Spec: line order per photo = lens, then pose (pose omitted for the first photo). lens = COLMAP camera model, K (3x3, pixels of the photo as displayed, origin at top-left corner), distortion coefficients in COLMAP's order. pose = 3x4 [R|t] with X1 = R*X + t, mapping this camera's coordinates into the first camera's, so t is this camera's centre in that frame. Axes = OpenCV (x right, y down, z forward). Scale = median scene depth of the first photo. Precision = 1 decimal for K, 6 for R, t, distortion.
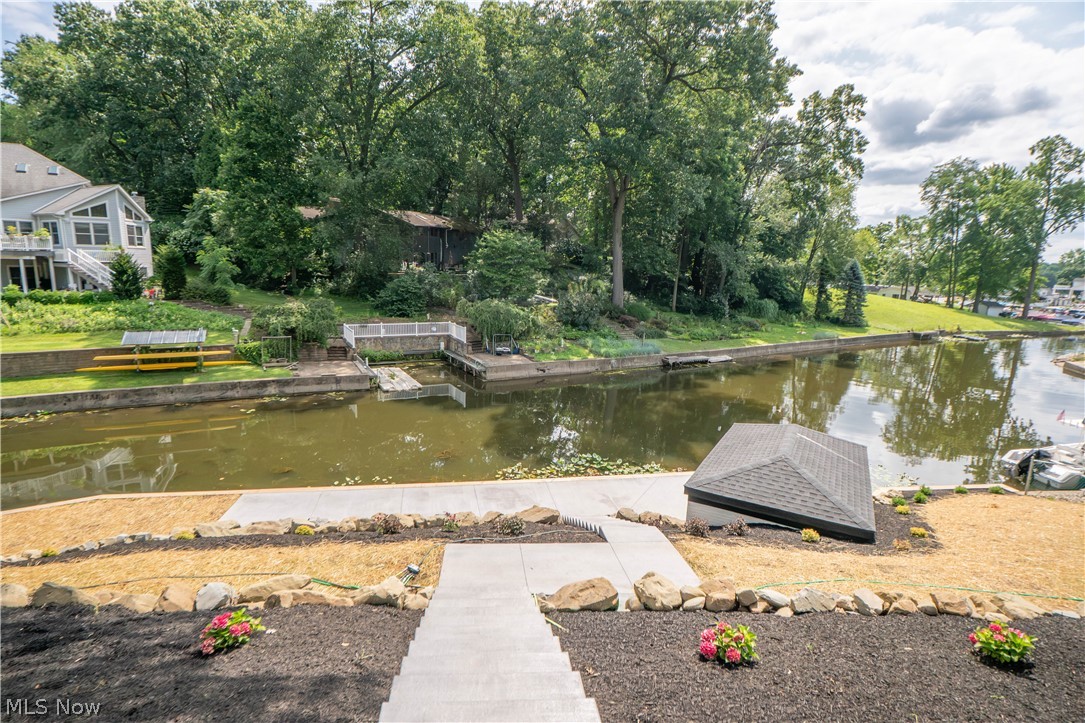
lens RADIAL K [[527.0, 0, 529.2], [0, 527.0, 370.1], [0, 0, 1]] dist [-0.042264, 0.008951]
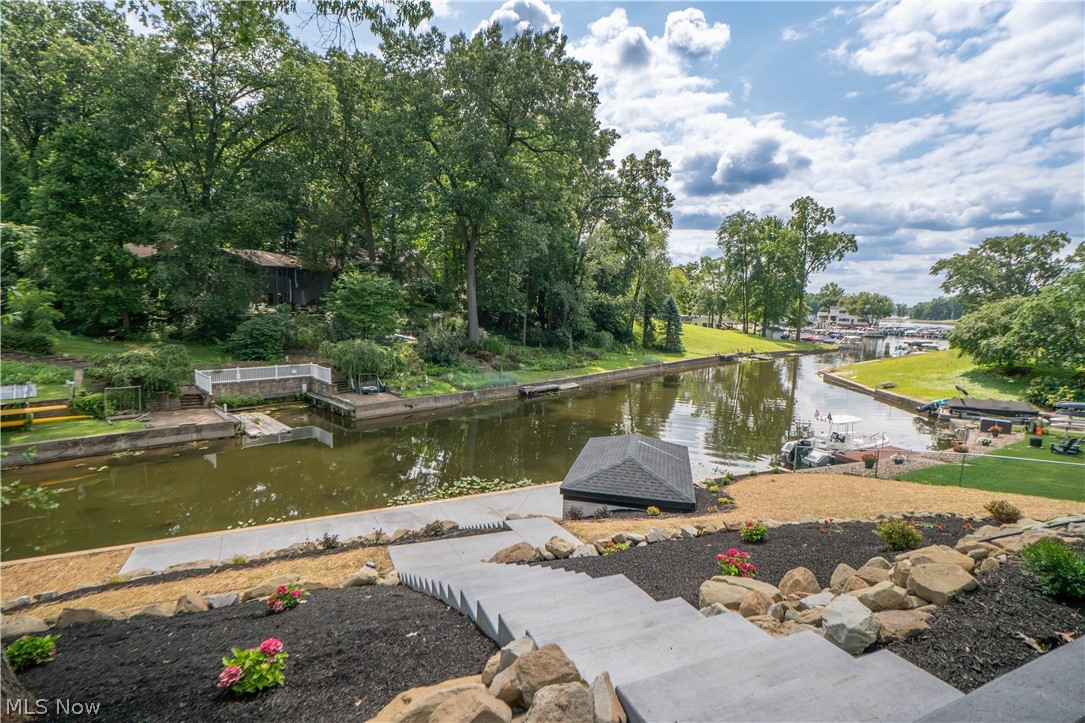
lens RADIAL K [[527.5, 0, 526.6], [0, 527.5, 374.7], [0, 0, 1]] dist [-0.042453, 0.009495]
pose [[0.959807, -0.046812, 0.276728, -0.030163], [0.062075, 0.996981, -0.046651, 0.001014], [-0.273709, 0.061954, 0.959815, -0.053741]]
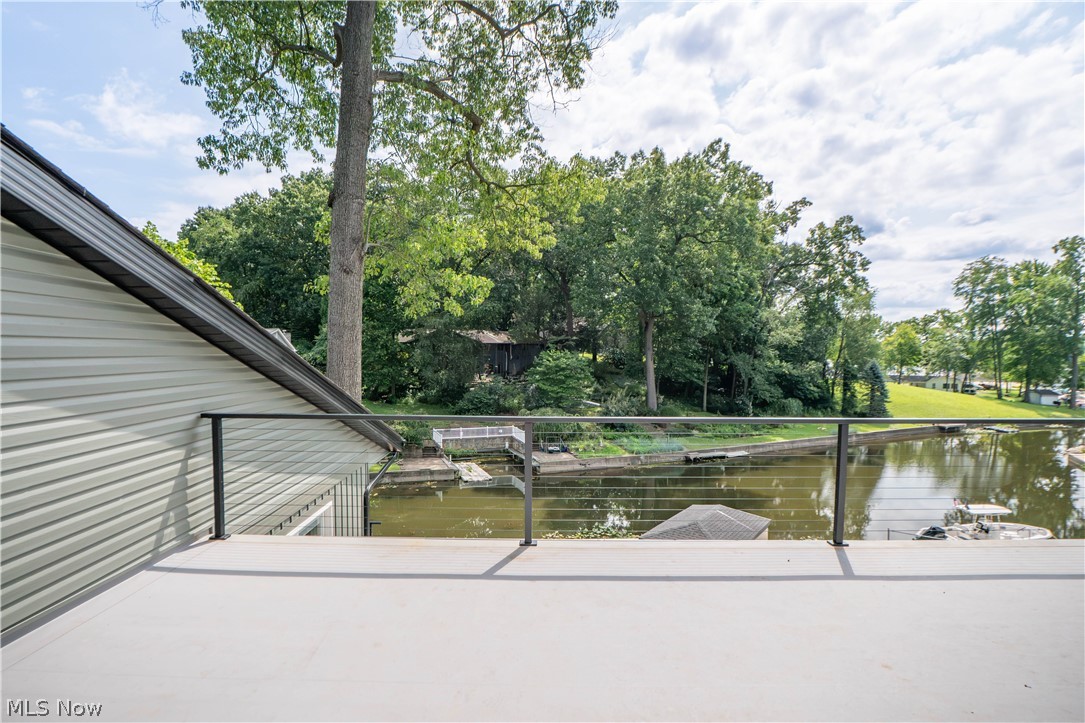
lens RADIAL K [[535.0, 0, 528.5], [0, 535.0, 370.4], [0, 0, 1]] dist [-0.045700, 0.010325]
pose [[0.992164, -0.018536, -0.123563, 0.042721], [-0.001411, 0.987210, -0.159422, -0.015262], [0.124937, 0.158347, 0.979447, -0.249029]]
